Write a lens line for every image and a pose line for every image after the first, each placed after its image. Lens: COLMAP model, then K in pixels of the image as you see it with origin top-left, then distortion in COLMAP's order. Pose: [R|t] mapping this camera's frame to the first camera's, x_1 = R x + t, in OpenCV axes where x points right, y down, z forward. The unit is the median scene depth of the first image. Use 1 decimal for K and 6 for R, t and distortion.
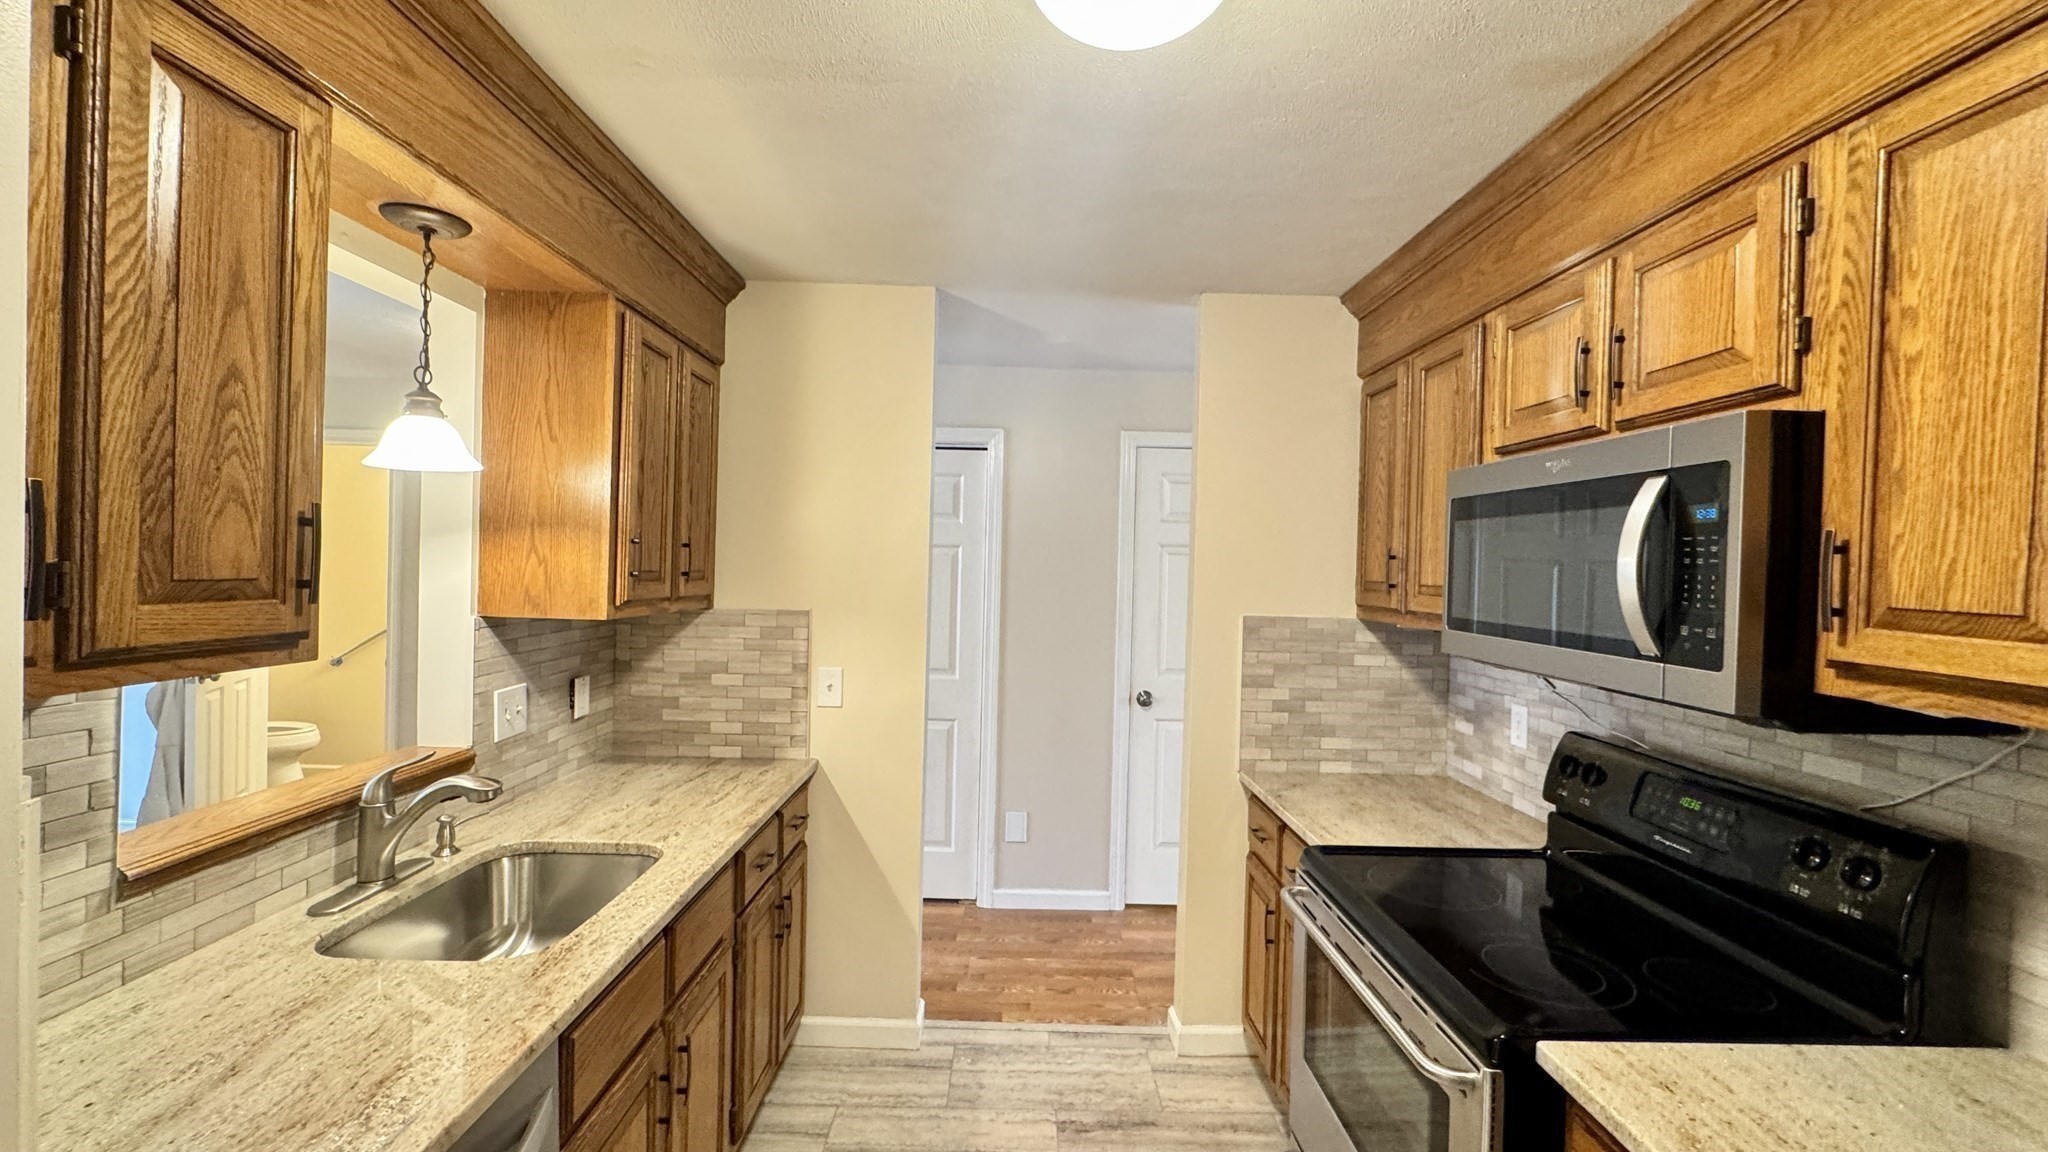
lens RADIAL K [[819.6, 0, 1022.3], [0, 819.6, 573.3], [0, 0, 1]] dist [-0.003697, 0.000057]
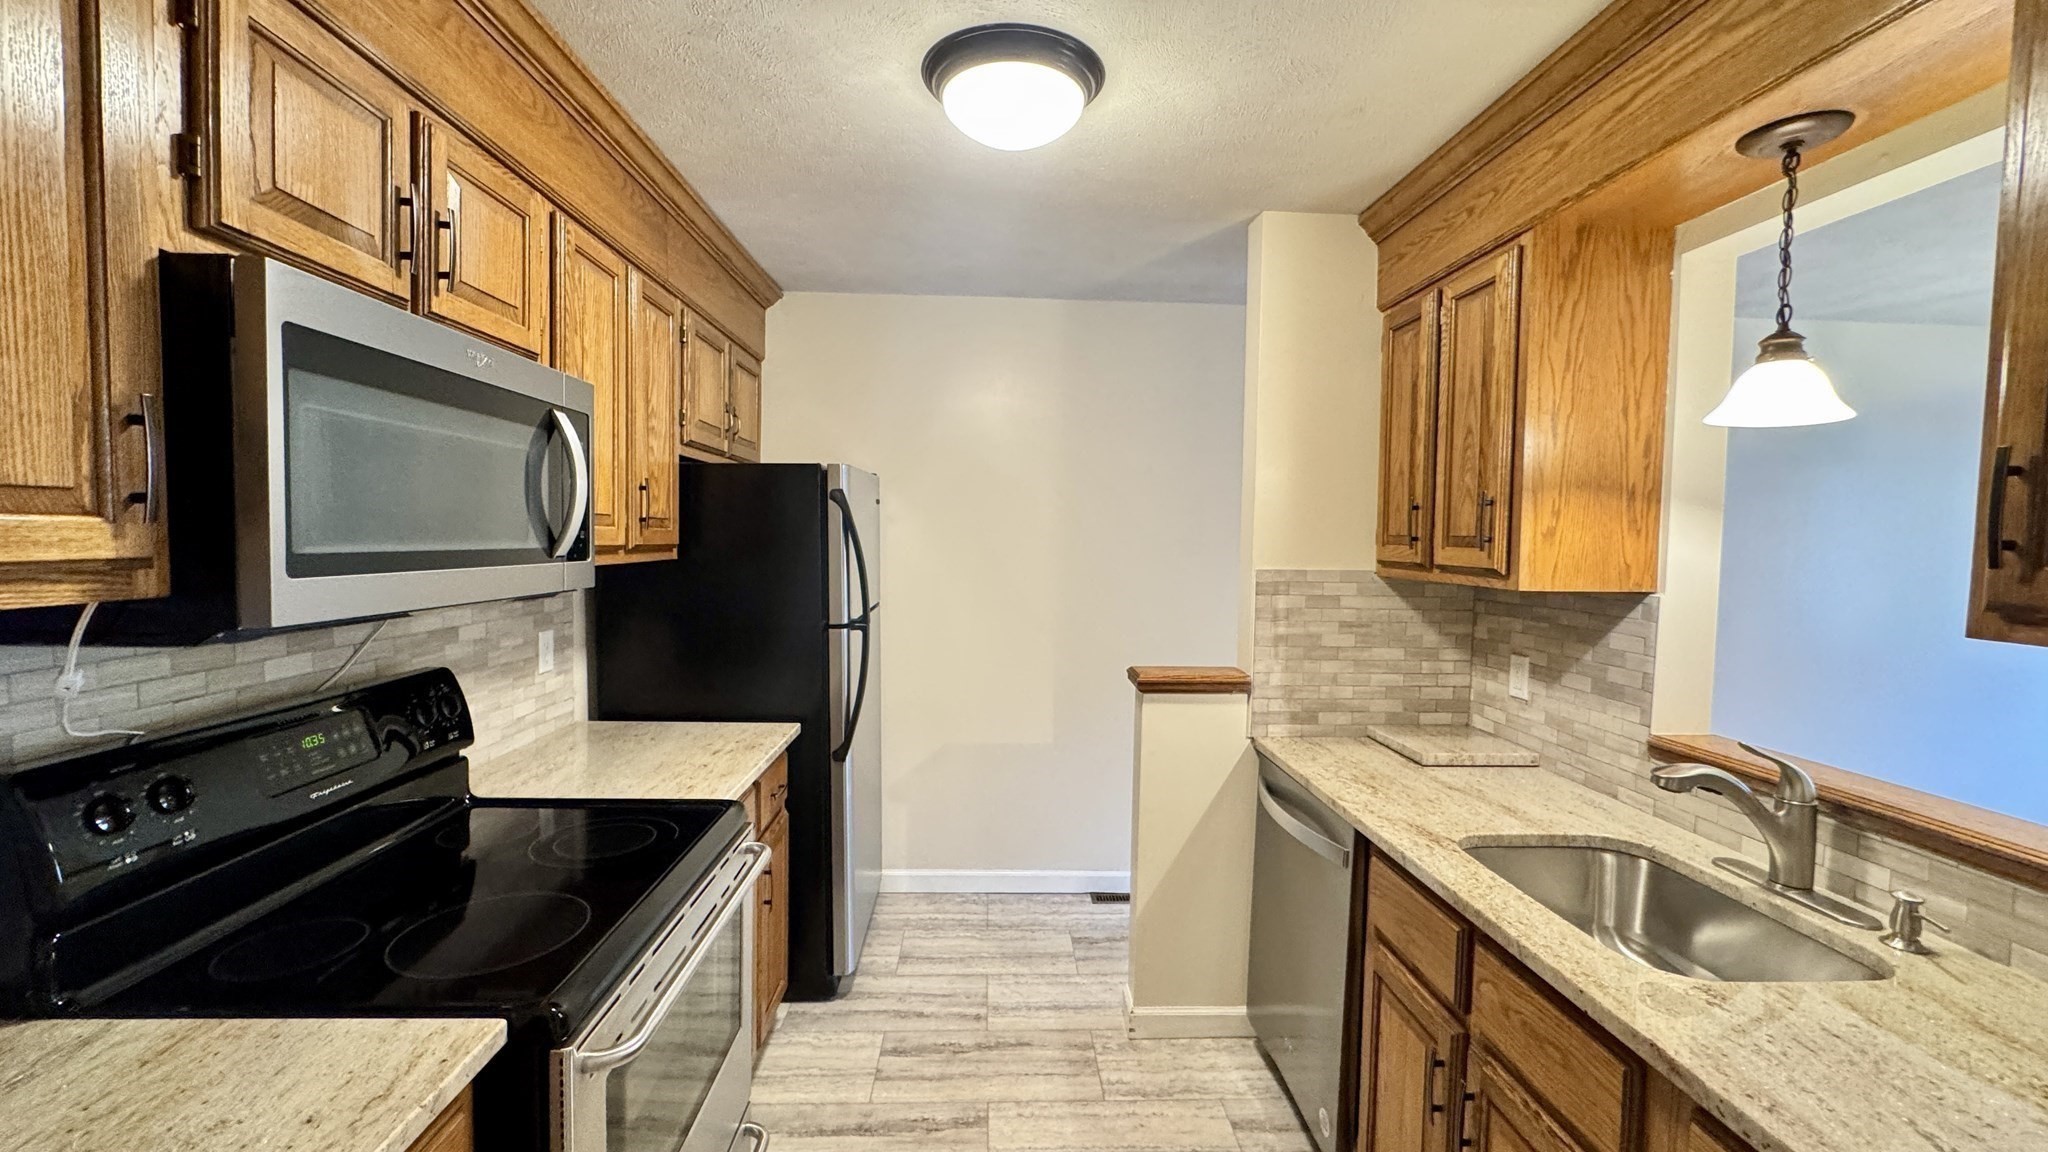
lens RADIAL K [[819.6, 0, 1022.3], [0, 819.6, 573.3], [0, 0, 1]] dist [-0.003697, 0.000057]
pose [[-0.998495, -0.042347, -0.034842, 0.072301], [-0.044348, 0.997284, 0.058812, 0.013040], [0.032257, 0.060268, -0.997661, 1.367185]]
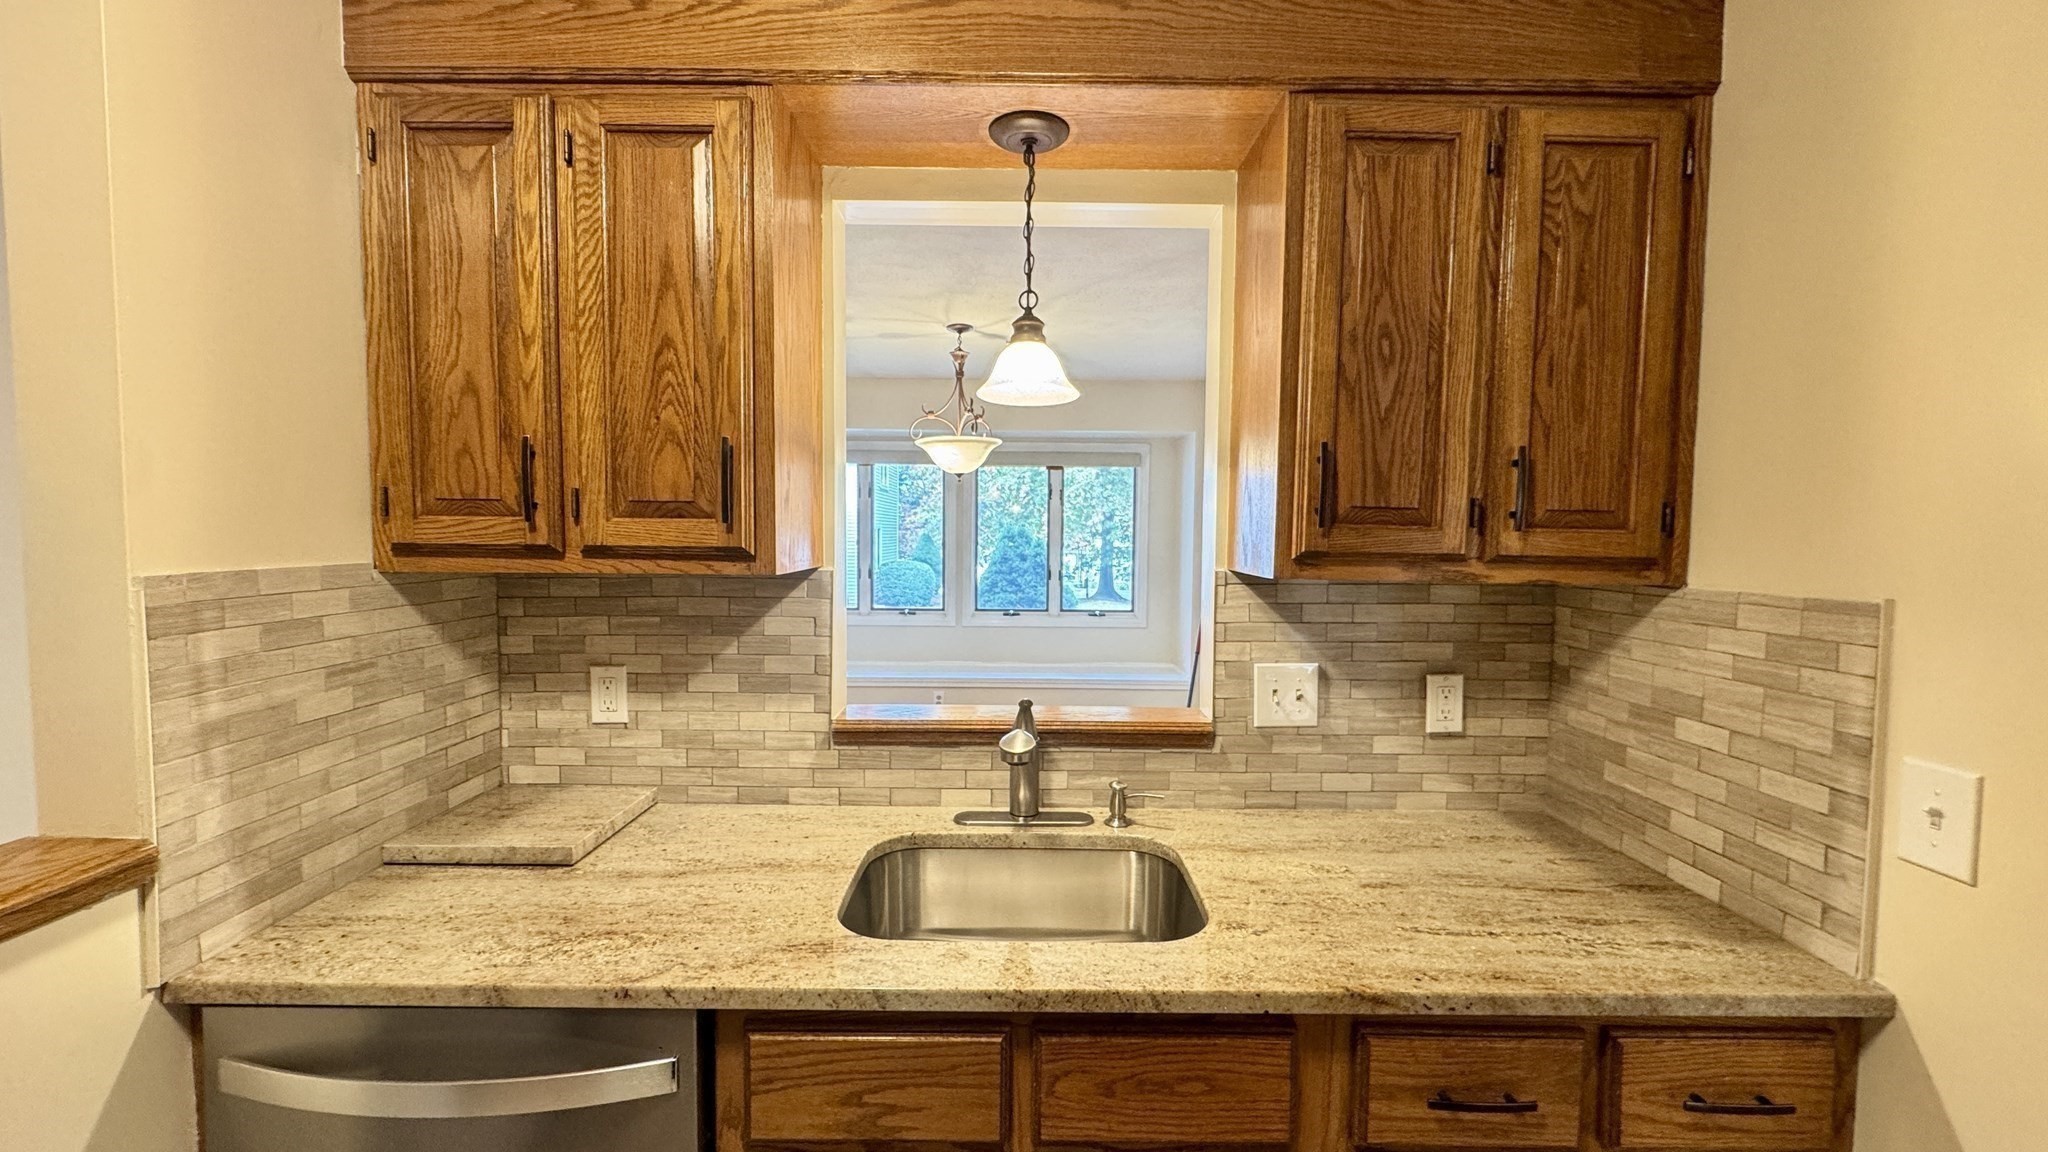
lens RADIAL K [[819.6, 0, 1022.3], [0, 819.6, 573.3], [0, 0, 1]] dist [-0.003697, 0.000057]
pose [[-0.008475, 0.025996, -0.999626, 0.161846], [-0.020647, 0.999444, 0.026166, 0.036030], [0.999751, 0.020861, -0.007934, 0.739480]]
